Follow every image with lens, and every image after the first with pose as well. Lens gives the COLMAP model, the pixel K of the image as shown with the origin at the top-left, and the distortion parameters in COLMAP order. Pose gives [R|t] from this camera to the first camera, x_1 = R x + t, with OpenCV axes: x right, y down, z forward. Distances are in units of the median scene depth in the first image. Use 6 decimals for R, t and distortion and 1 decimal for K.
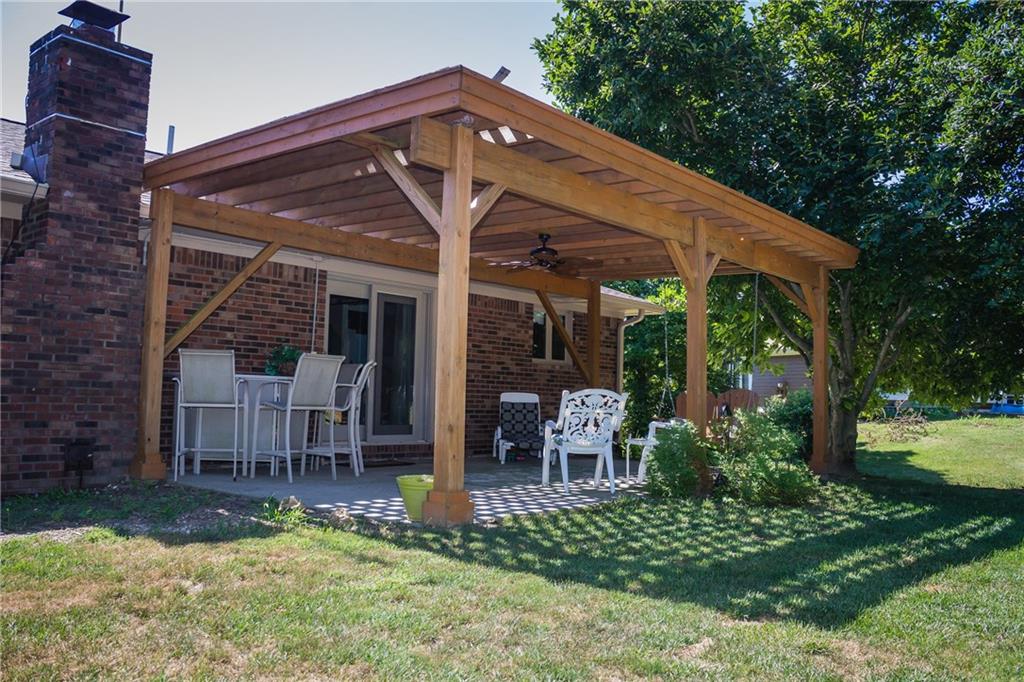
lens RADIAL K [[859.2, 0, 516.6], [0, 859.2, 331.5], [0, 0, 1]] dist [-0.159137, 0.093856]
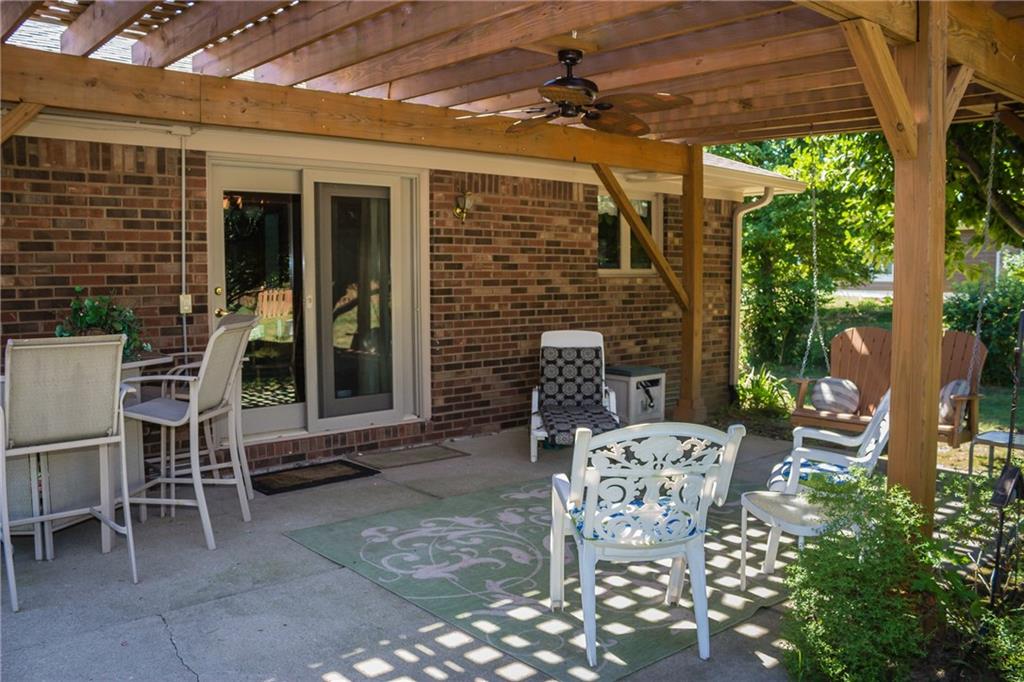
lens RADIAL K [[859.2, 0, 510.8], [0, 859.2, 351.2], [0, 0, 1]] dist [-0.159137, 0.093856]
pose [[0.989252, -0.014770, -0.145472, 0.056364], [0.039084, 0.985397, 0.165729, -0.022053], [0.140900, -0.169633, 0.975383, 0.425622]]
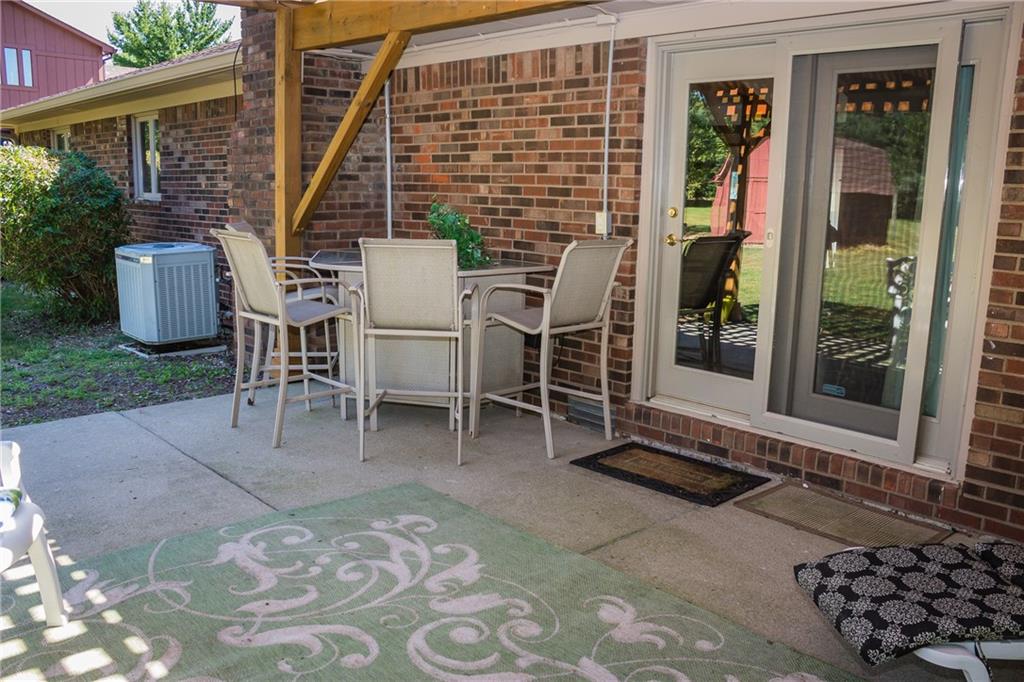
lens RADIAL K [[859.2, 0, 516.7], [0, 859.2, 343.3], [0, 0, 1]] dist [-0.159137, 0.093856]
pose [[-0.122566, 0.152412, -0.980688, 0.242558], [0.050998, 0.987800, 0.147144, 0.020997], [0.991149, -0.031978, -0.128844, 0.917130]]
